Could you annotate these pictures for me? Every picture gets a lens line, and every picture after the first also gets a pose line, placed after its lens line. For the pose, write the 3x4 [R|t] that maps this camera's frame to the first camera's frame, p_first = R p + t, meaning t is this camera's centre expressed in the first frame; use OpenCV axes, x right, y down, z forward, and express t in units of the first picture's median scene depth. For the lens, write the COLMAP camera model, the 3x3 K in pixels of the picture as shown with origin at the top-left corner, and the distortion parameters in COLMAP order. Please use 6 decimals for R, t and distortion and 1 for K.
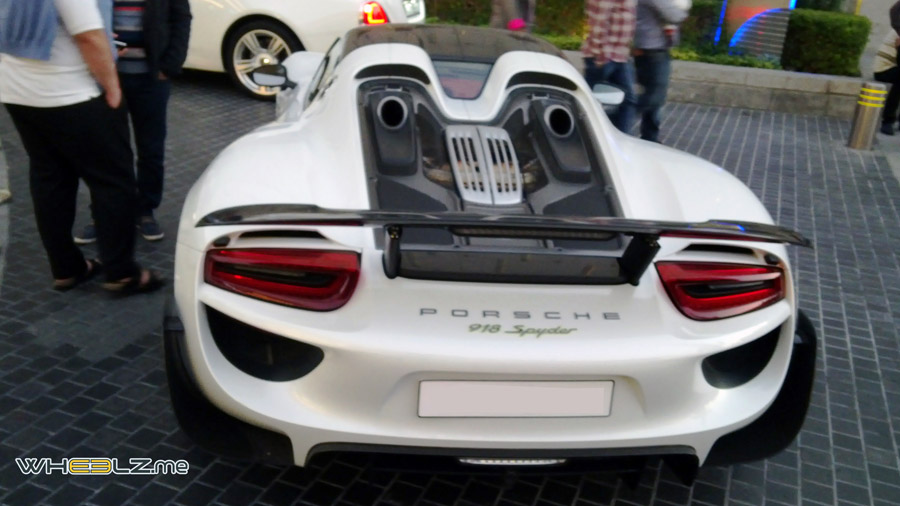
lens RADIAL K [[820.3, 0, 450.0], [0, 820.3, 253.0], [0, 0, 1]] dist [0.092535, -0.207847]
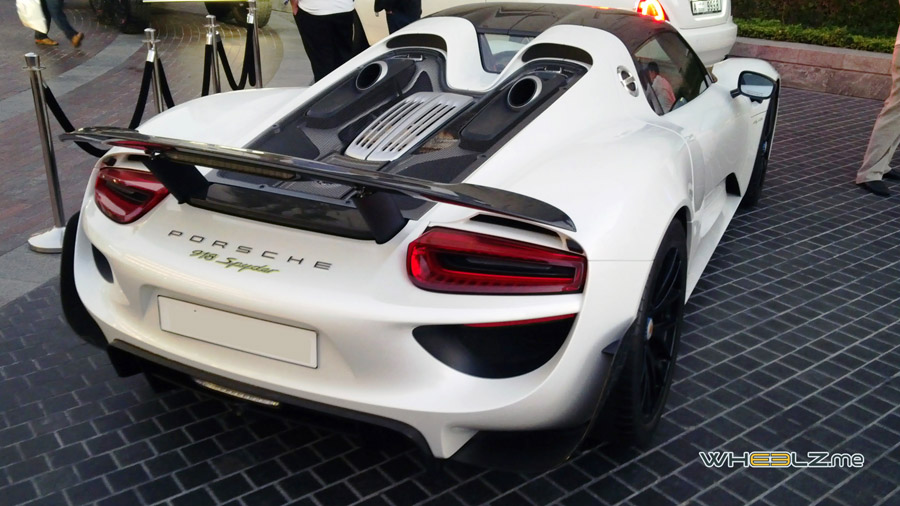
lens RADIAL K [[820.3, 0, 450.0], [0, 820.3, 253.0], [0, 0, 1]] dist [0.092535, -0.207847]
pose [[0.853104, 0.140807, -0.502380, 0.754114], [-0.151701, 0.988237, 0.019377, 0.019365], [0.499199, 0.059681, 0.864430, 0.224858]]
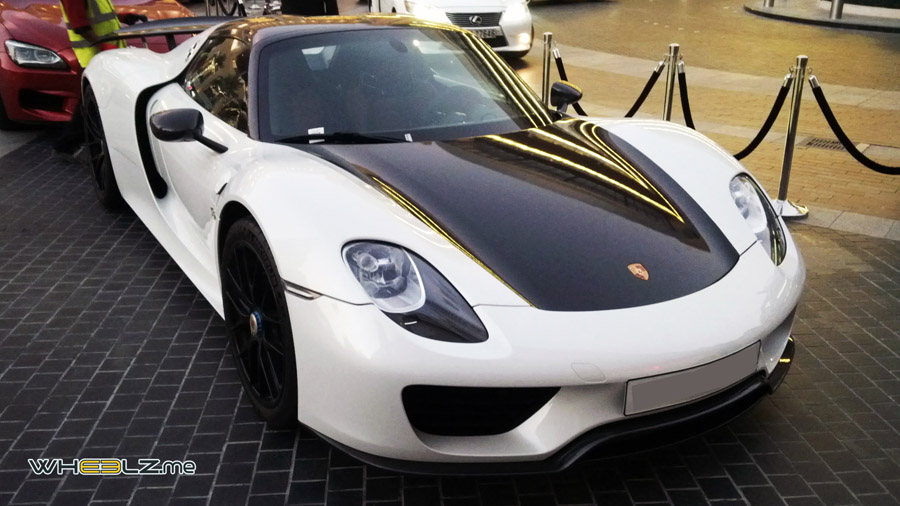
lens RADIAL K [[820.3, 0, 450.0], [0, 820.3, 253.0], [0, 0, 1]] dist [0.092535, -0.207847]
pose [[-0.895270, 0.074037, -0.439329, 0.596260], [-0.231950, 0.764459, 0.601499, -1.151164], [0.380382, 0.640407, -0.667225, 3.219250]]
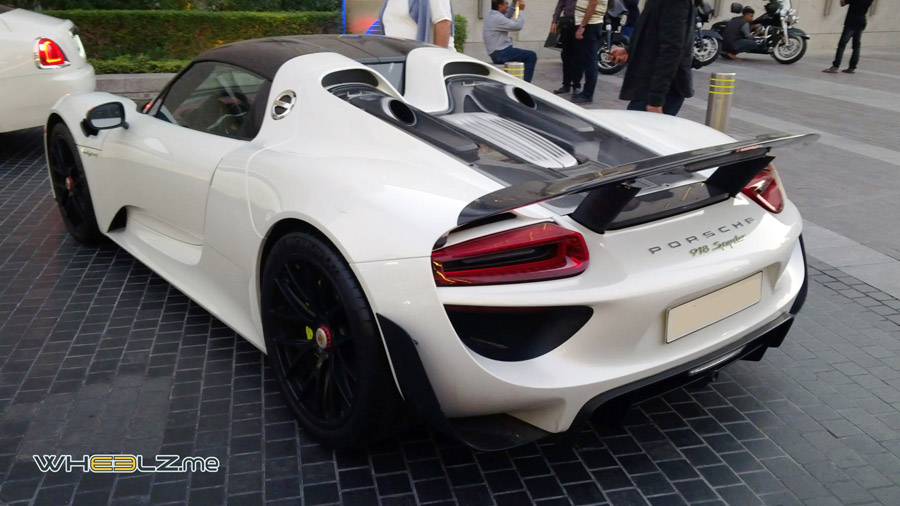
lens RADIAL K [[817.6, 0, 450.0], [0, 817.6, 253.0], [0, 0, 1]] dist [0.080708, -0.165164]
pose [[0.827780, -0.238381, 0.507892, -0.759757], [0.252644, 0.966650, 0.041933, -0.038819], [-0.500950, 0.093605, 0.860399, 0.158573]]
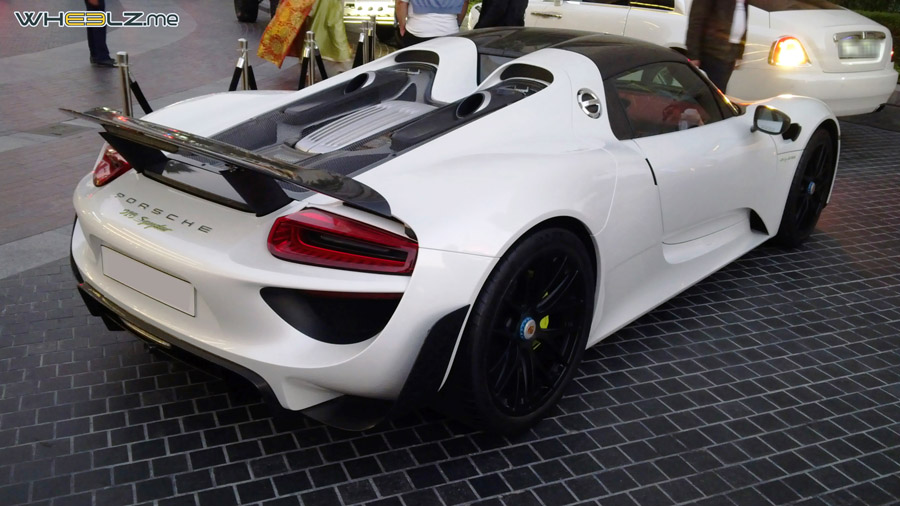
lens RADIAL K [[820.3, 0, 450.0], [0, 820.3, 253.0], [0, 0, 1]] dist [0.092535, -0.207847]
pose [[0.700653, 0.204311, -0.683625, 1.140820], [-0.252859, 0.967042, 0.029857, -0.010426], [0.667194, 0.151942, 0.729223, 0.373959]]
